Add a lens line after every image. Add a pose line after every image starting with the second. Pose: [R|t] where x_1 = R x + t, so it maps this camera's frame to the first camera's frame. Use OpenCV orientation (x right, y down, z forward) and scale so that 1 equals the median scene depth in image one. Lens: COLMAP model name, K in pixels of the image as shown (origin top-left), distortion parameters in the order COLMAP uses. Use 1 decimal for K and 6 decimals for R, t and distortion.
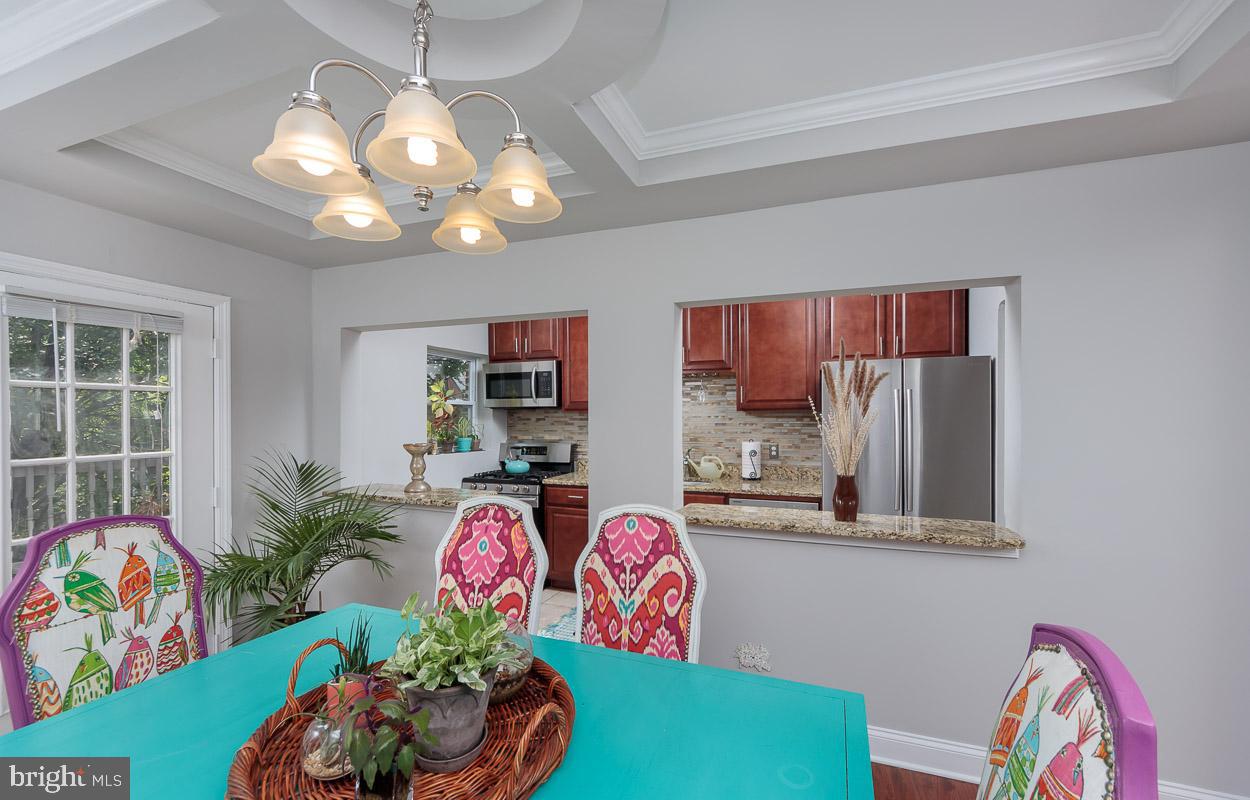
lens RADIAL K [[501.9, 0, 640.5], [0, 501.9, 419.4], [0, 0, 1]] dist [-0.008217, 0.000022]
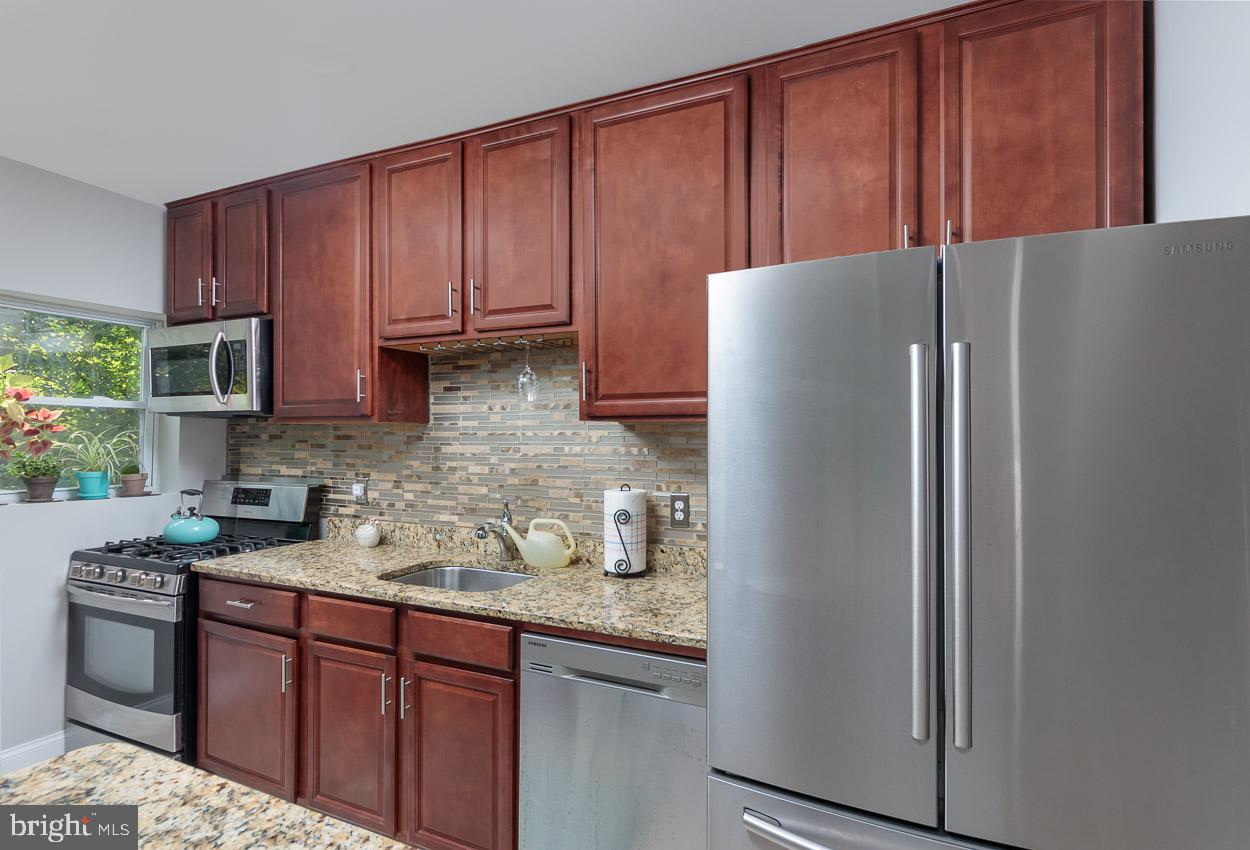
lens RADIAL K [[625.2, 0, 630.8], [0, 625.2, 431.4], [0, 0, 1]] dist [0.003239, -0.003398]
pose [[0.997047, 0.006909, -0.076481, 0.264651], [-0.008048, 0.999861, -0.014599, 0.000710], [0.076370, 0.015171, 0.996964, 0.438963]]
